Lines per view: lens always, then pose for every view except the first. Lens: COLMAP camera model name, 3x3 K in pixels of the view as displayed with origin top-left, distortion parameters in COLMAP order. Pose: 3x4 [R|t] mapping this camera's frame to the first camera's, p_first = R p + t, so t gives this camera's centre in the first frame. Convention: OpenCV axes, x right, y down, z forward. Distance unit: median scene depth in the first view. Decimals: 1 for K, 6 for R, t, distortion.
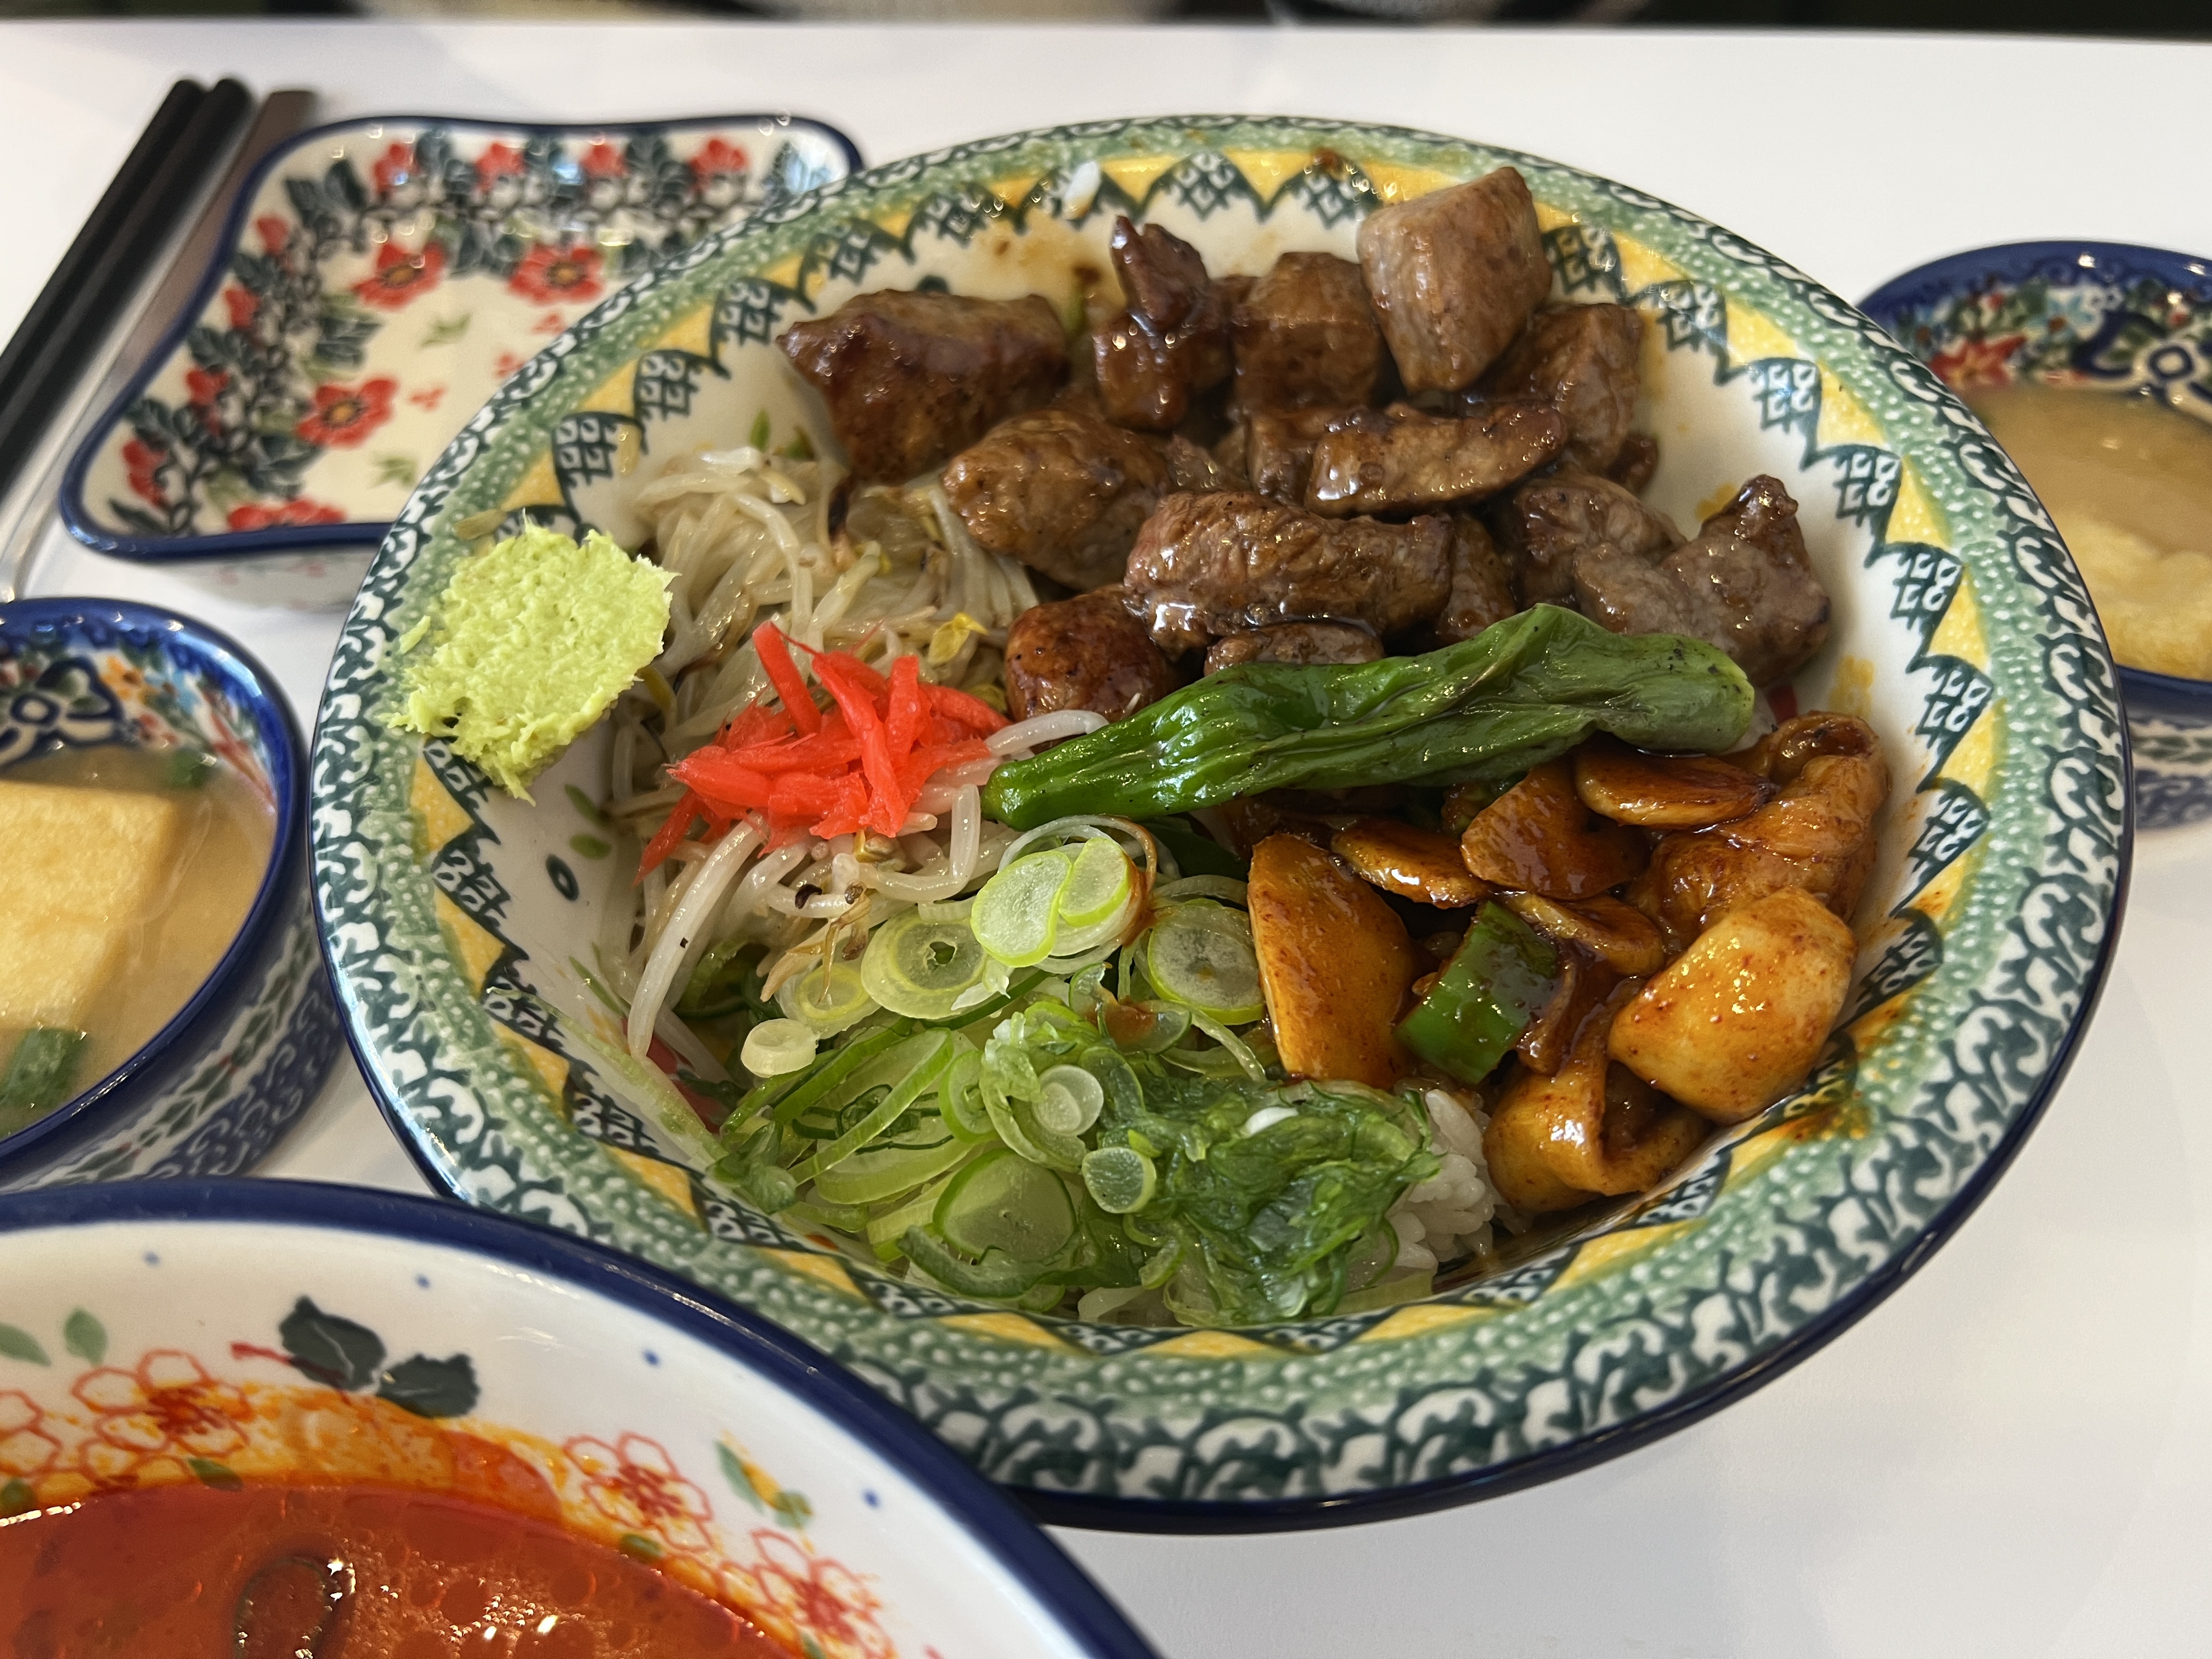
lens RADIAL K [[1661.4, 0, 1099.4], [0, 1661.4, 817.6], [0, 0, 1]] dist [-0.018443, -0.003358]
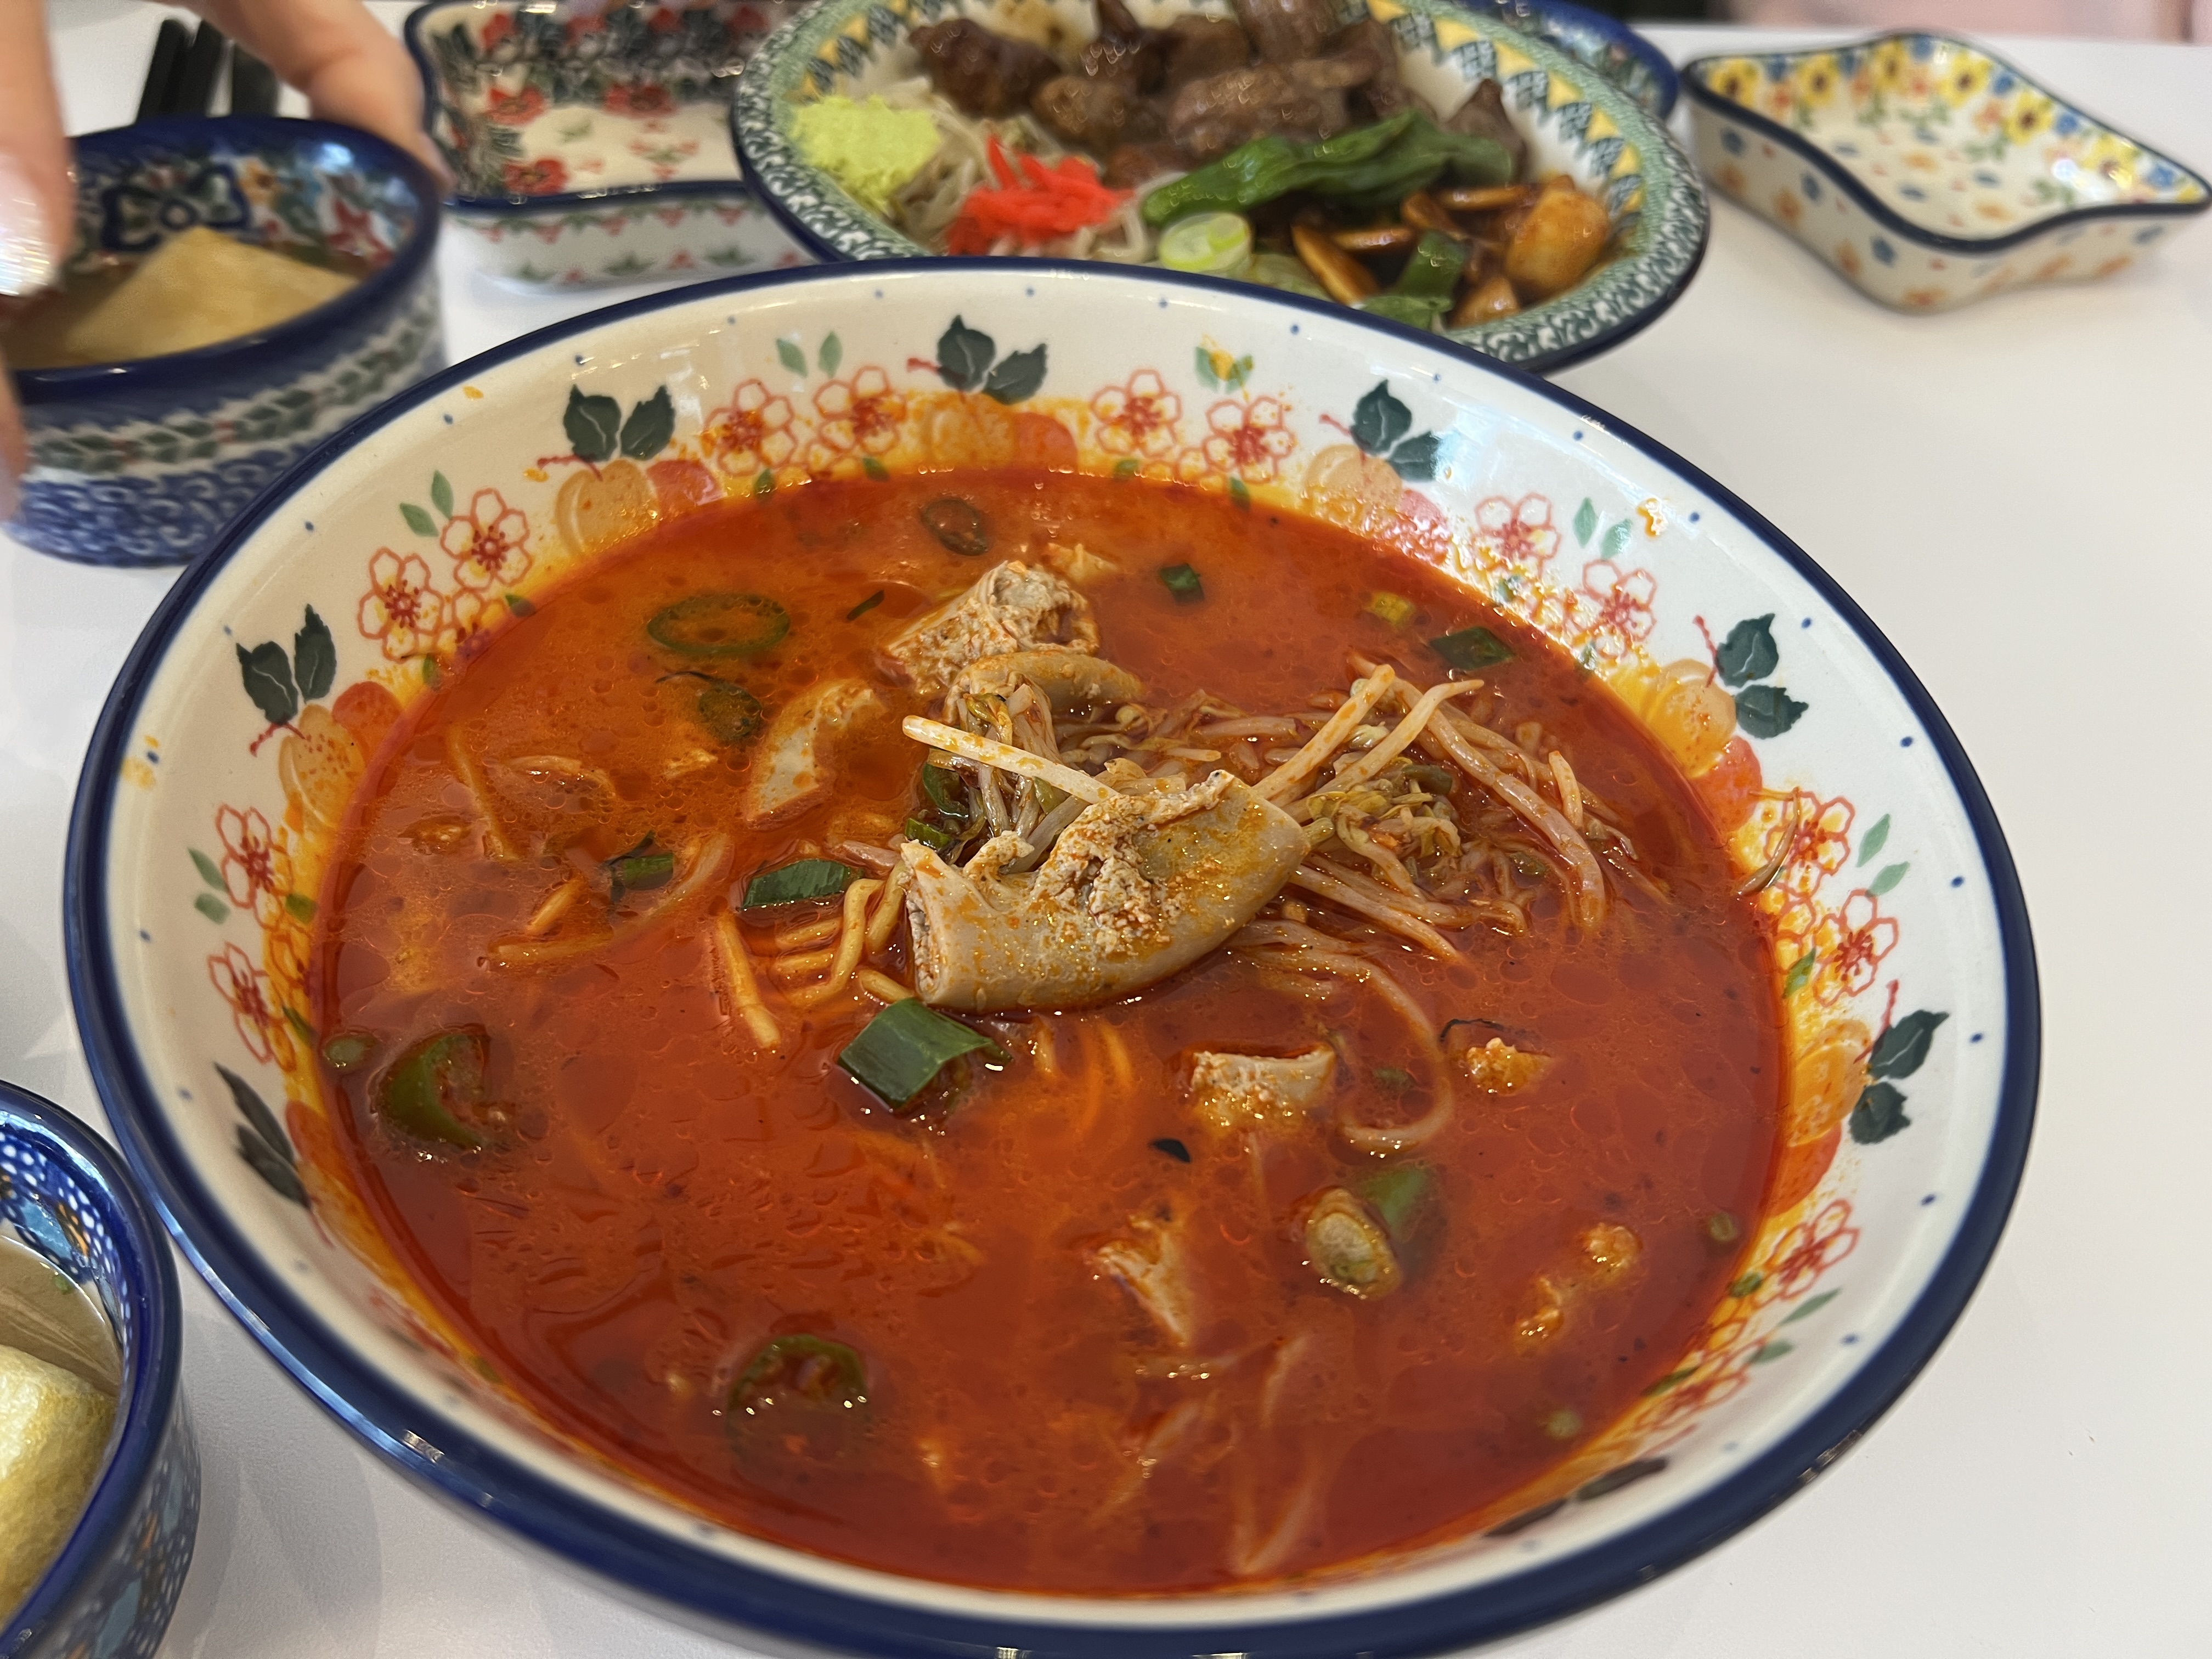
lens RADIAL K [[1661.4, 0, 1110.3], [0, 1661.4, 827.4], [0, 0, 1]] dist [-0.018443, -0.003358]
pose [[0.945453, -0.120145, 0.302793, -0.895228], [0.159525, 0.981181, -0.108787, 1.021521], [-0.284025, 0.151156, 0.946827, -0.697643]]
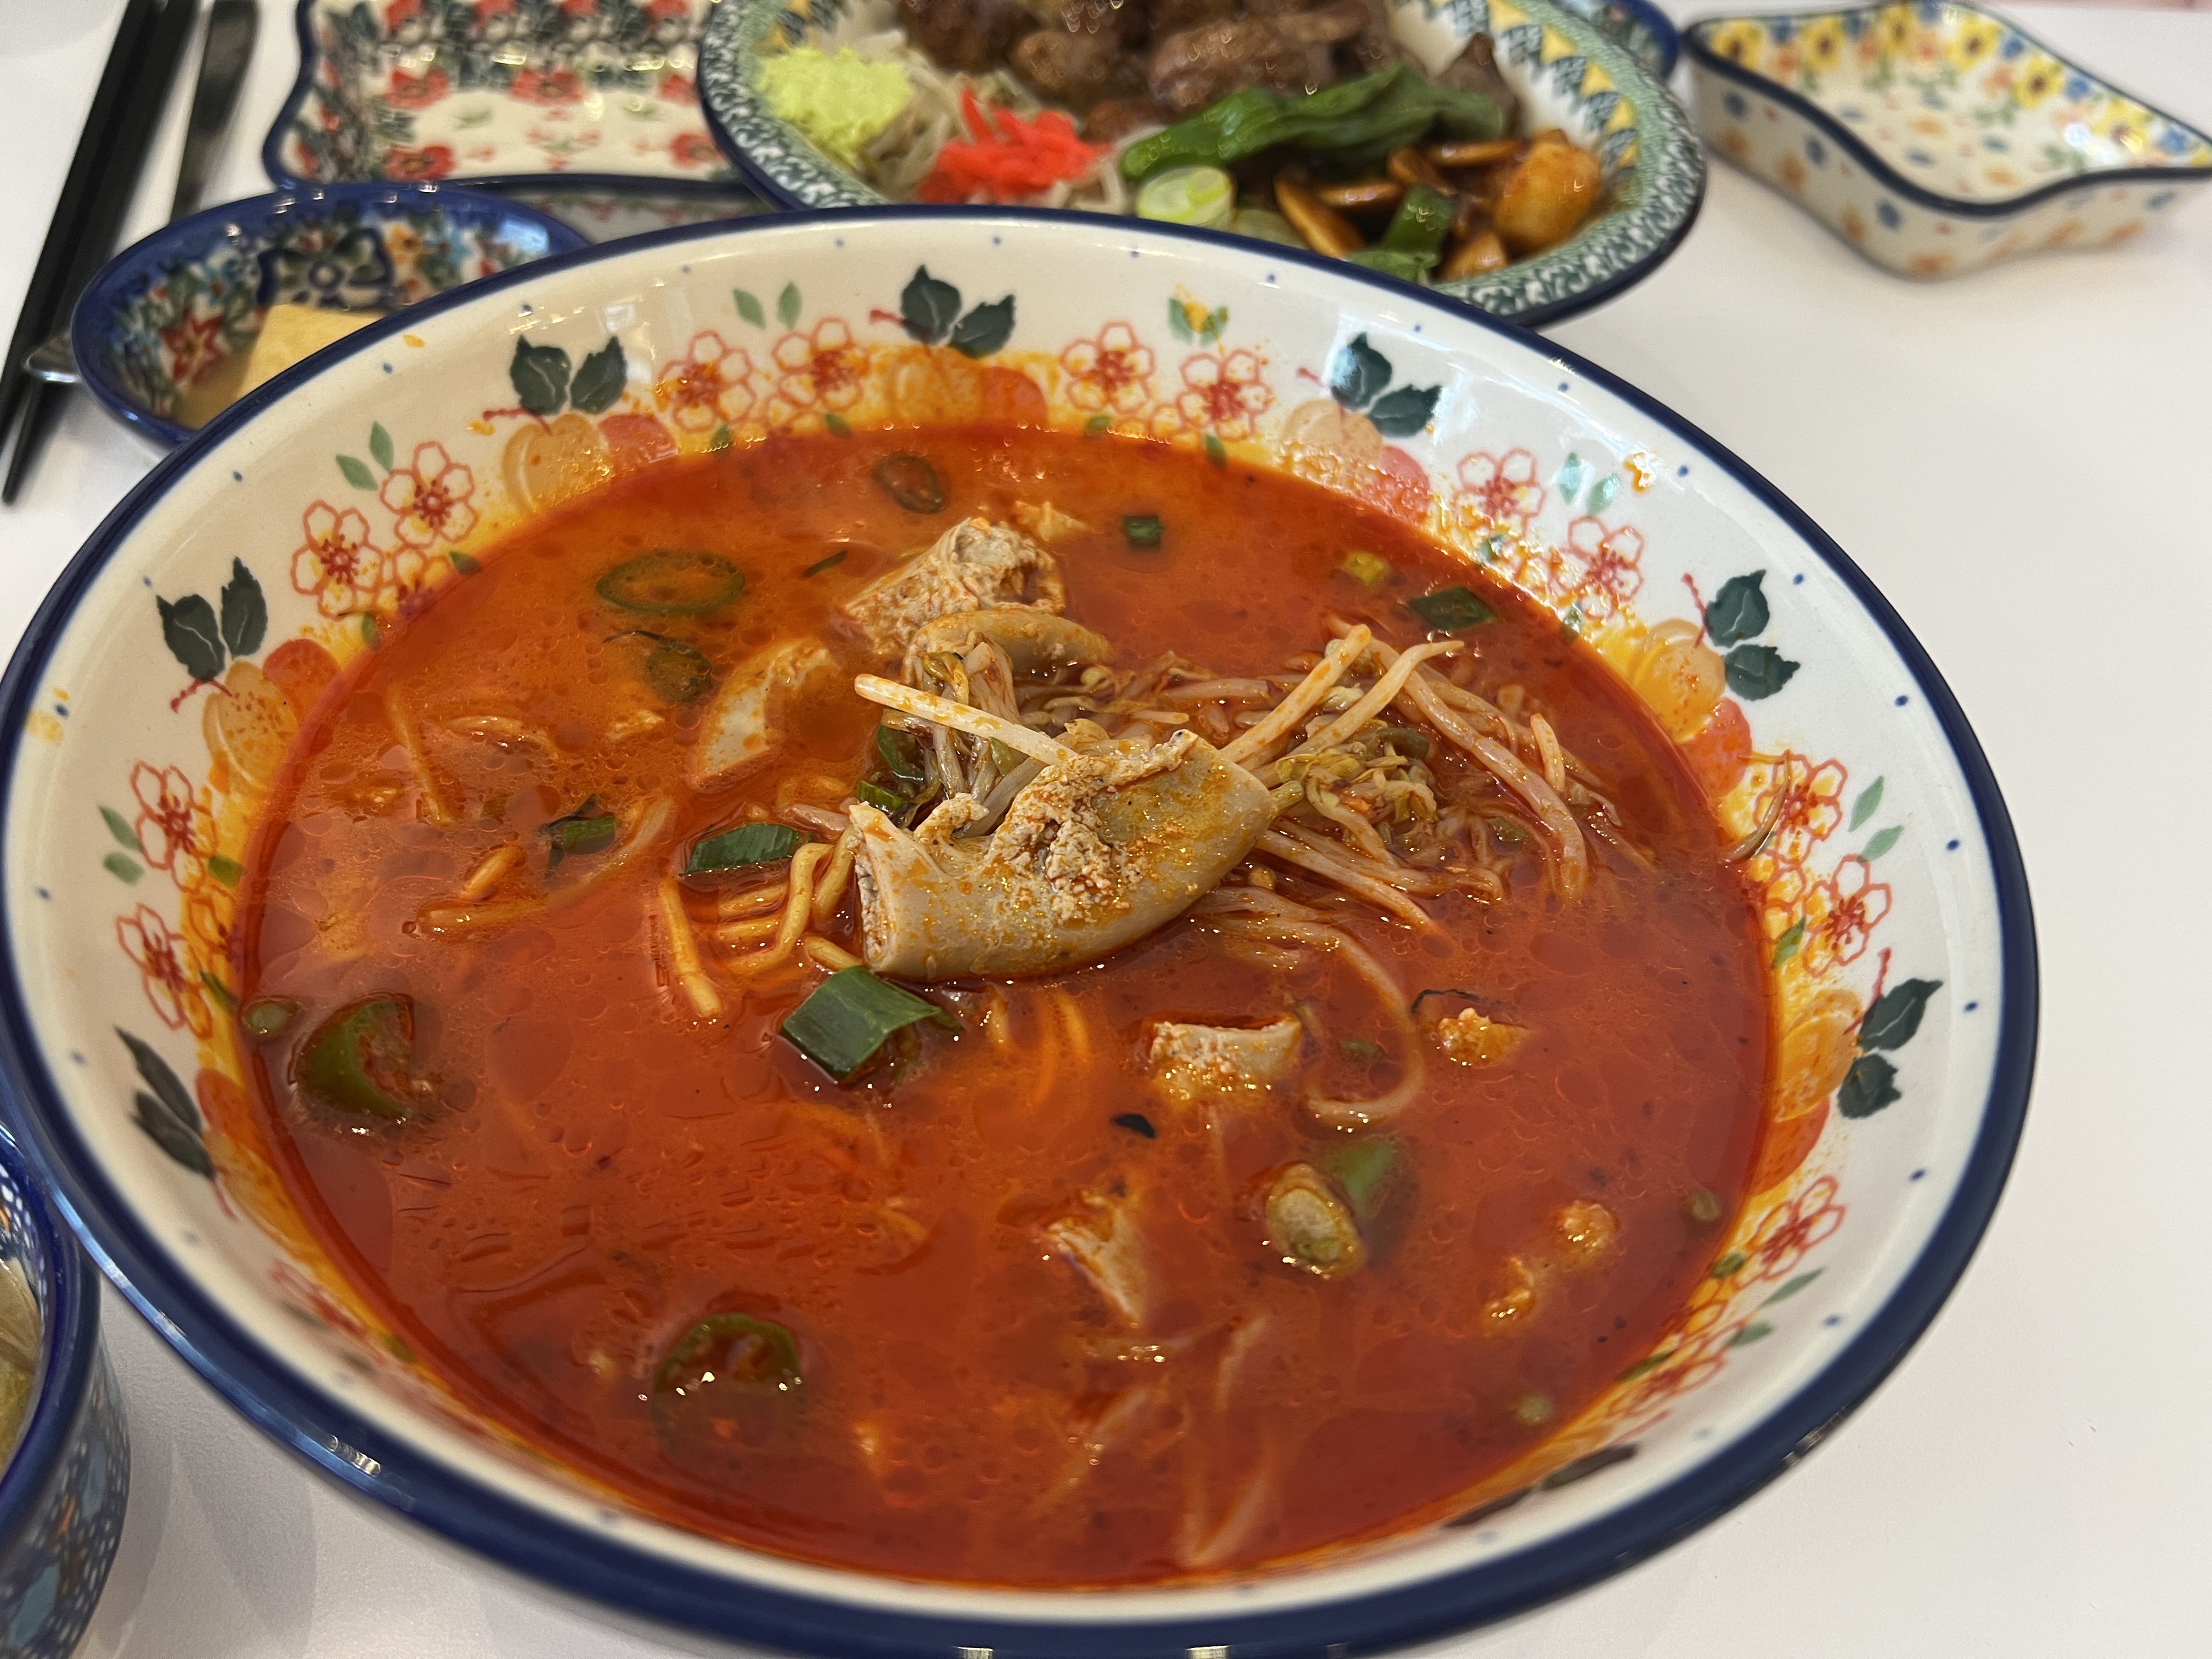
lens RADIAL K [[1661.4, 0, 1106.2], [0, 1661.4, 834.2], [0, 0, 1]] dist [-0.018443, -0.003358]
pose [[0.947491, -0.122144, 0.295535, -0.844611], [0.157832, 0.982391, -0.099990, 1.043875], [-0.278118, 0.141385, 0.950085, -0.652433]]
